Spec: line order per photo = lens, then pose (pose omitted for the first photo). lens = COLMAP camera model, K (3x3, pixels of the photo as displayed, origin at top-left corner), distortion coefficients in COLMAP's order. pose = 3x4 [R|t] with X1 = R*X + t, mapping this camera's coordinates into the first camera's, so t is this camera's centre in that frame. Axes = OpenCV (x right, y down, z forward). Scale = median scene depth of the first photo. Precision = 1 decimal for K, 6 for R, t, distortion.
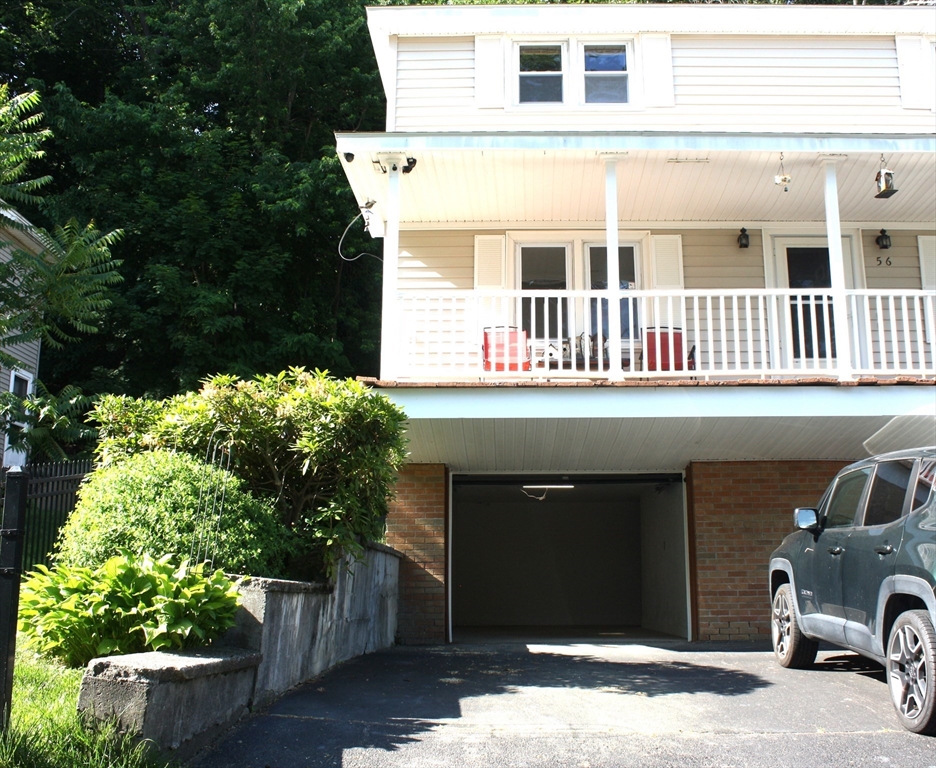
lens RADIAL K [[953.0, 0, 468.0], [0, 953.0, 384.0], [0, 0, 1]] dist [-0.137832, 0.009158]
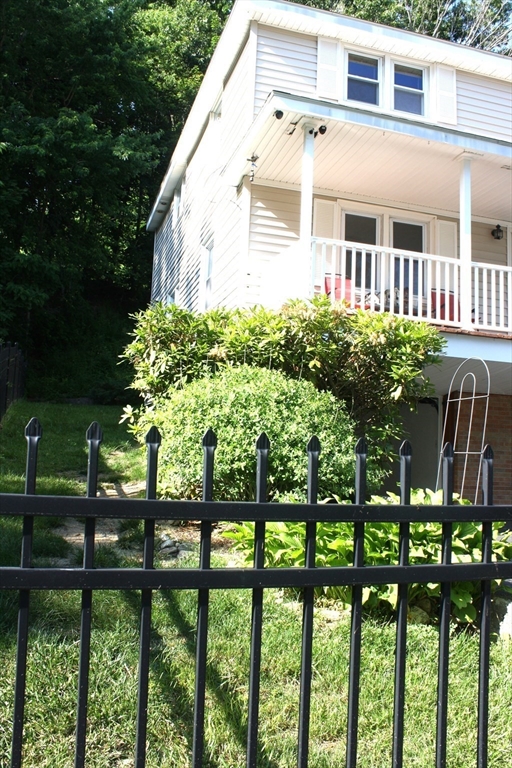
lens RADIAL K [[652.5, 0, 256.0], [0, 652.5, 384.0], [0, 0, 1]] dist [-0.144107, 0.112911]
pose [[0.954180, 0.074832, 0.289725, -0.292167], [-0.106631, 0.989697, 0.095553, 0.013044], [-0.279589, -0.122069, 0.952328, 0.180637]]
